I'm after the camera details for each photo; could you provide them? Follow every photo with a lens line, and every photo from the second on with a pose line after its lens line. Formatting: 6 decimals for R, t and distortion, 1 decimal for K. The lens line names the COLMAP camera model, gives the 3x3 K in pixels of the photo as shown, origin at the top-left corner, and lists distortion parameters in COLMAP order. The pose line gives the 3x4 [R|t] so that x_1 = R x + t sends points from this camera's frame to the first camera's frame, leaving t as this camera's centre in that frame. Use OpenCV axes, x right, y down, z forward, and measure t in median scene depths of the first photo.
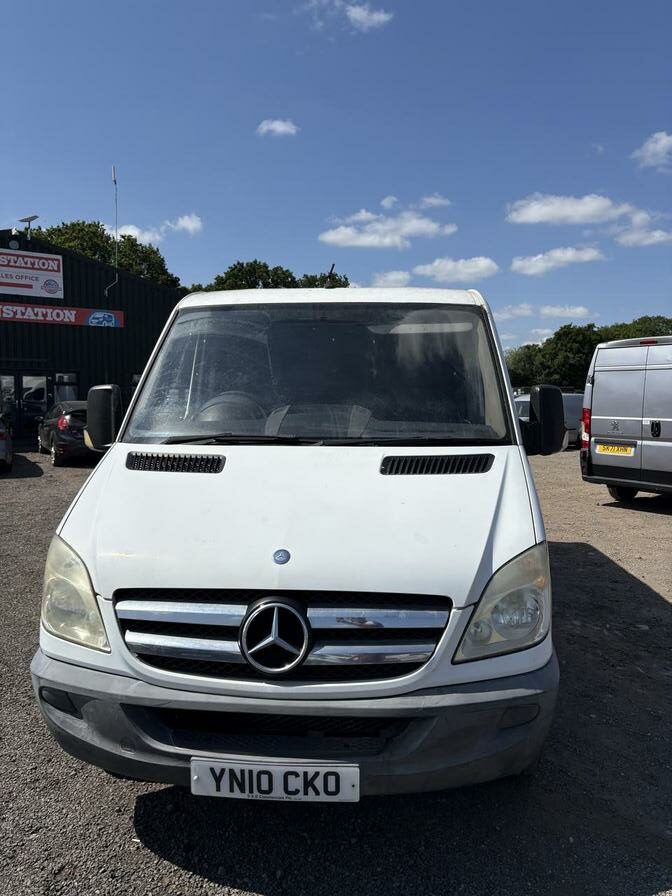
lens RADIAL K [[677.1, 0, 335.9], [0, 677.1, 444.5], [0, 0, 1]] dist [0.006374, 0.003156]
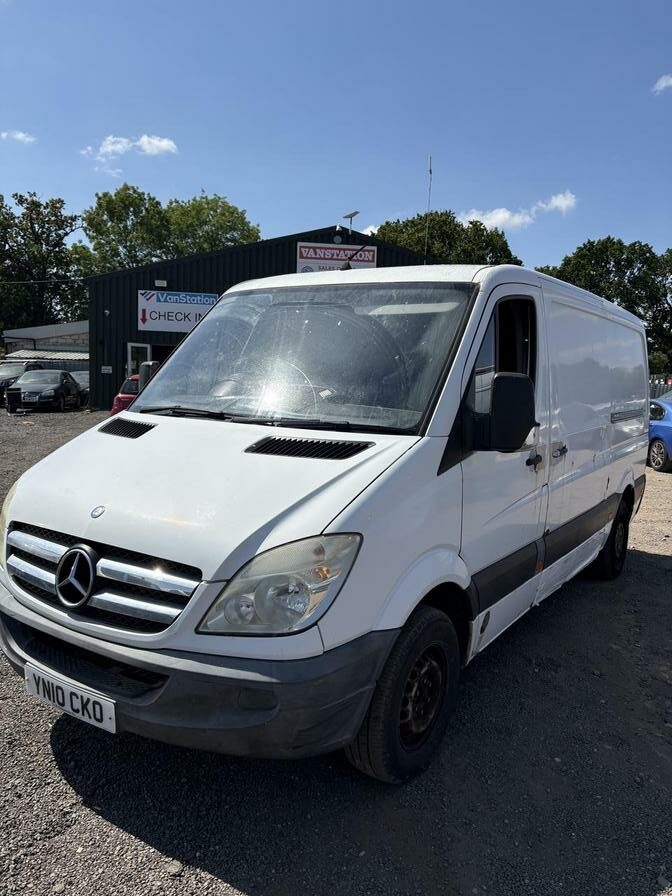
lens RADIAL K [[677.4, 0, 336.0], [0, 677.4, 448.0], [0, 0, 1]] dist [0.003315, 0.002493]
pose [[0.871683, 0.080540, -0.483407, 0.524820], [-0.067115, 0.996728, 0.045040, -0.013347], [0.485453, -0.006817, 0.874236, 0.120614]]
